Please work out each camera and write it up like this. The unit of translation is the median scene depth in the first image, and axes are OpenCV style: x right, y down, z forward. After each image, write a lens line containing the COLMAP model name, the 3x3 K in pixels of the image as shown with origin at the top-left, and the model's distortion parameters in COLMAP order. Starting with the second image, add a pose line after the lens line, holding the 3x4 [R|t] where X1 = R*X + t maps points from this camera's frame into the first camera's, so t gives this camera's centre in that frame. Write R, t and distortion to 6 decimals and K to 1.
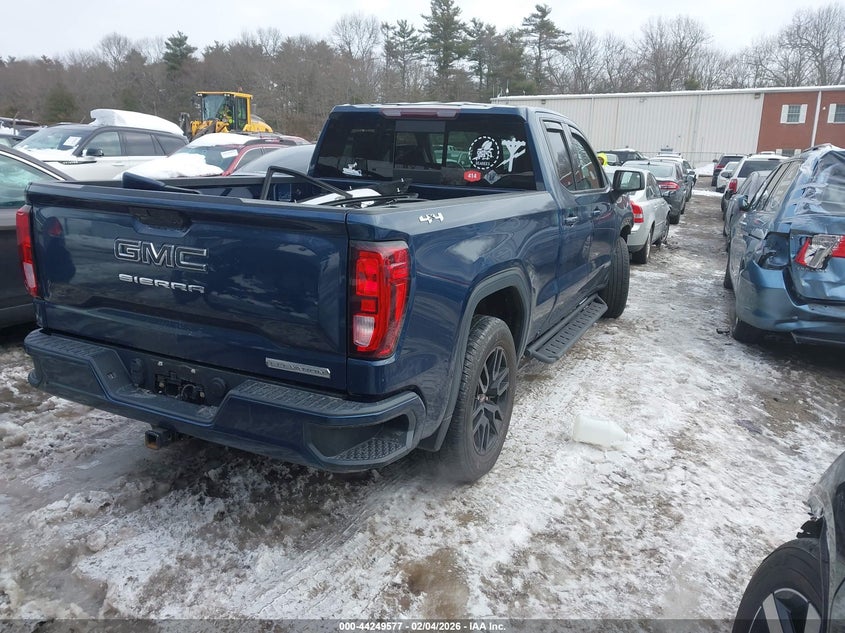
lens RADIAL K [[657.8, 0, 422.5], [0, 657.8, 316.5], [0, 0, 1]] dist [-0.000364, -0.002540]
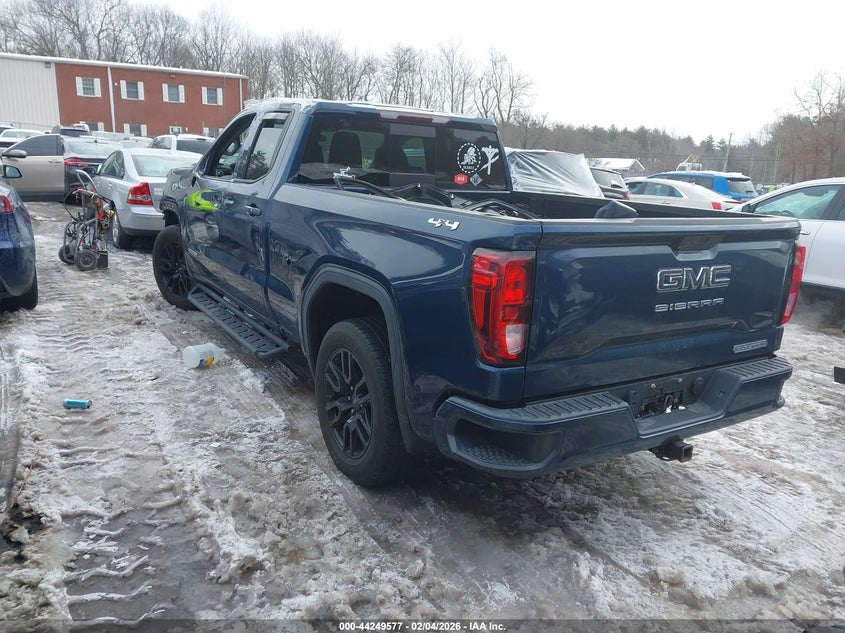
lens RADIAL K [[657.8, 0, 422.5], [0, 657.8, 316.5], [0, 0, 1]] dist [-0.000364, -0.002540]
pose [[0.532228, -0.204322, 0.821575, -0.913378], [0.168824, 0.976564, 0.133500, -0.149510], [-0.829598, 0.067649, 0.554248, 0.470221]]
